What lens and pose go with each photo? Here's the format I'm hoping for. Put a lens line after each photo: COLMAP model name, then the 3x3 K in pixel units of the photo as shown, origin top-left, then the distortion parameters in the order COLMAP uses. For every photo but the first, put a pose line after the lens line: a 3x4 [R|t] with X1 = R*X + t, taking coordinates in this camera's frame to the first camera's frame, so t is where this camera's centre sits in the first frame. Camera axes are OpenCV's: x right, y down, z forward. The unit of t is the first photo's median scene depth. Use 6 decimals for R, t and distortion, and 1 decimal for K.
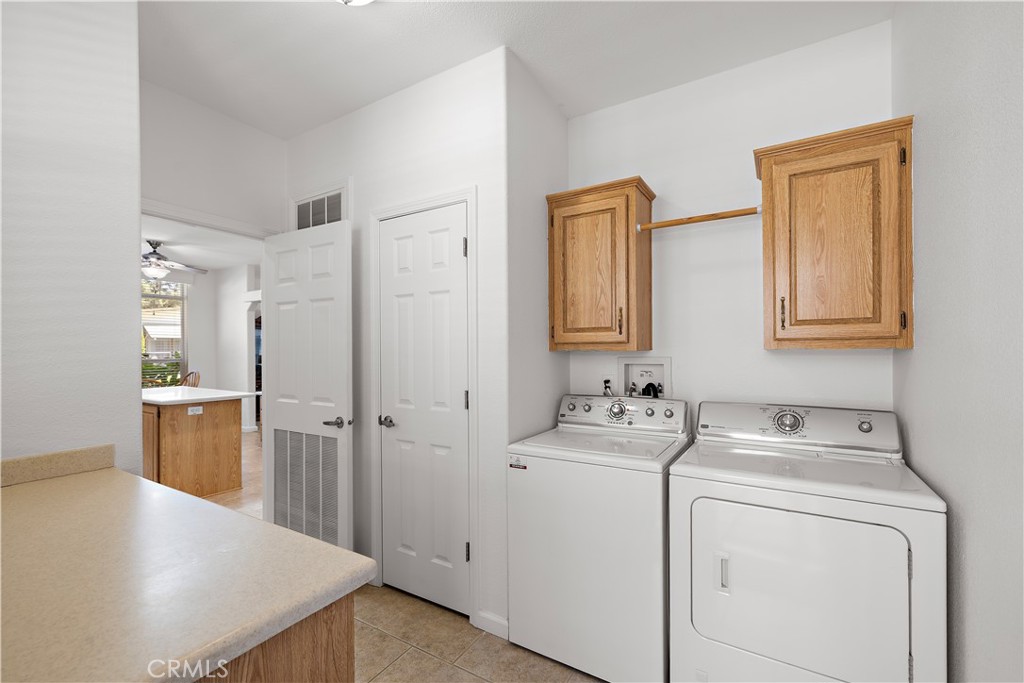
lens RADIAL K [[438.1, 0, 512.0], [0, 438.1, 341.5], [0, 0, 1]] dist [0.017222, 0.000119]
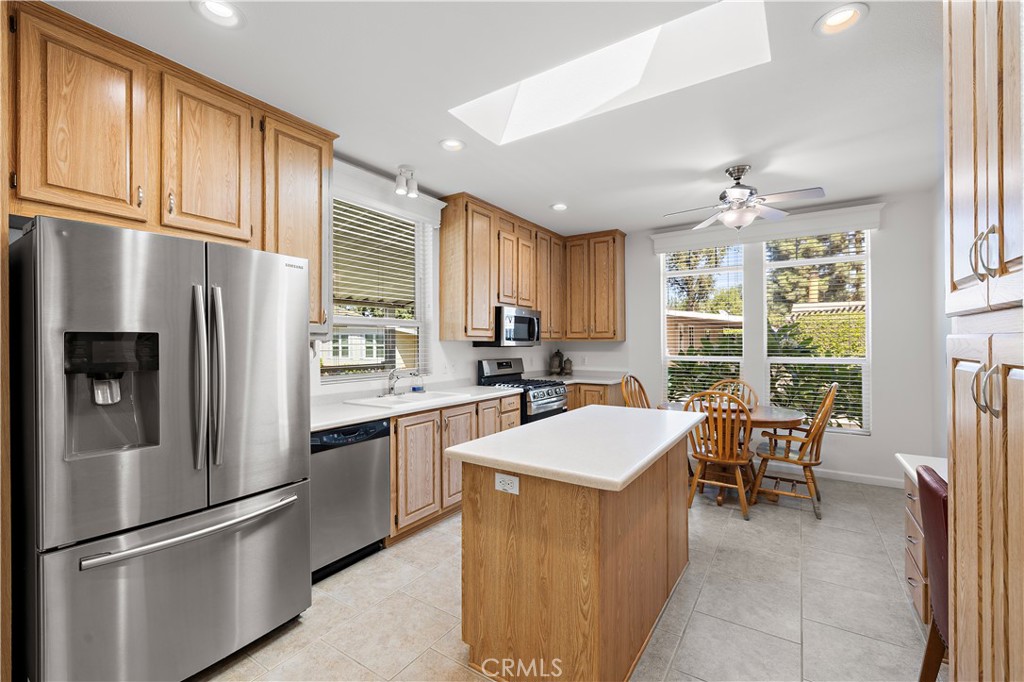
lens RADIAL K [[435.3, 0, 514.3], [0, 435.3, 344.0], [0, 0, 1]] dist [-0.000538, 0.000281]
pose [[-0.028481, 0.012418, -0.999517, -0.197168], [0.011945, 0.999856, 0.012082, 0.007296], [0.999523, -0.011595, -0.028625, 0.719974]]
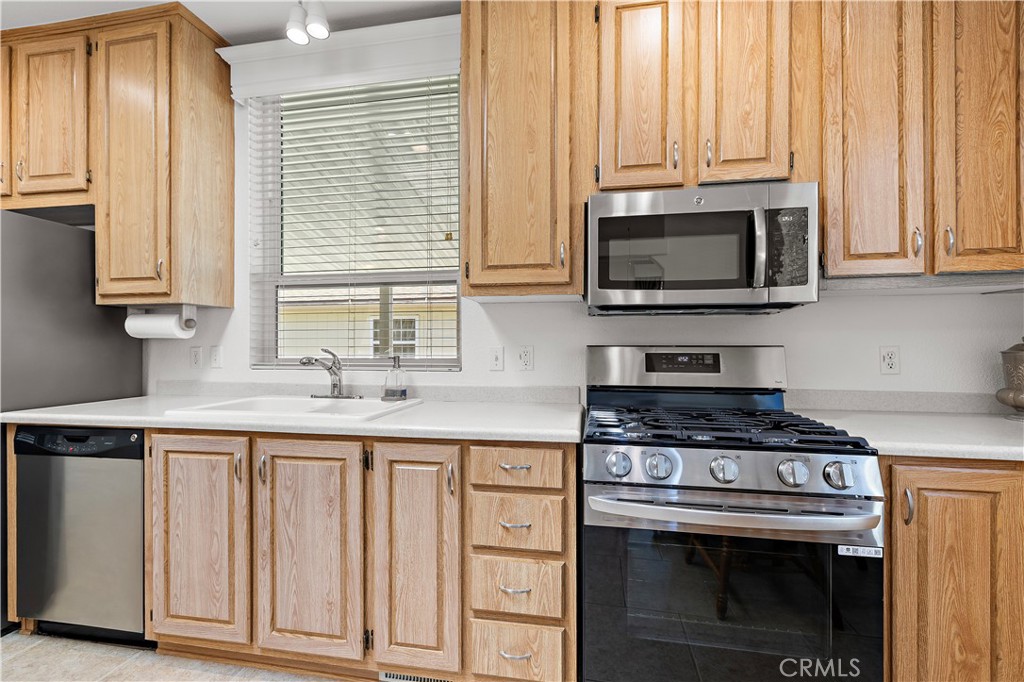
lens RADIAL K [[435.3, 0, 514.3], [0, 435.3, 344.0], [0, 0, 1]] dist [-0.000538, 0.000281]
pose [[-0.929989, 0.009496, -0.367465, -0.822945], [0.012716, 0.999899, -0.006343, 0.045650], [0.367368, -0.010572, -0.930016, 0.921792]]
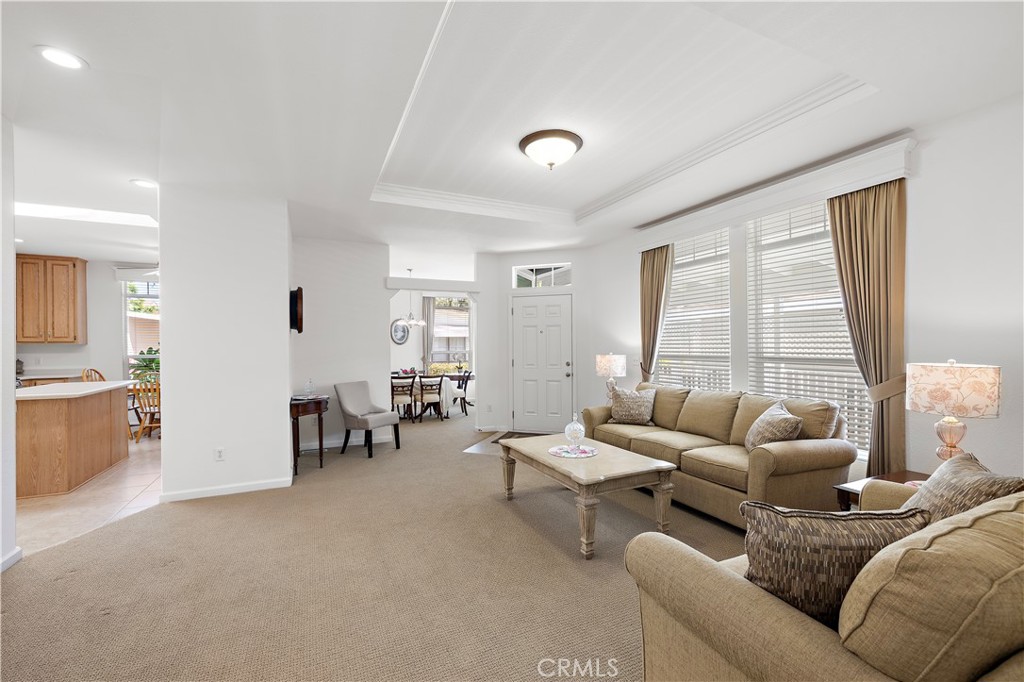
lens RADIAL K [[435.3, 0, 514.3], [0, 435.3, 344.0], [0, 0, 1]] dist [-0.000538, 0.000281]
pose [[0.835413, 0.001787, -0.549620, 0.521535], [0.004907, 0.999931, 0.010710, 0.006885], [0.549601, -0.011645, 0.835346, 0.574012]]
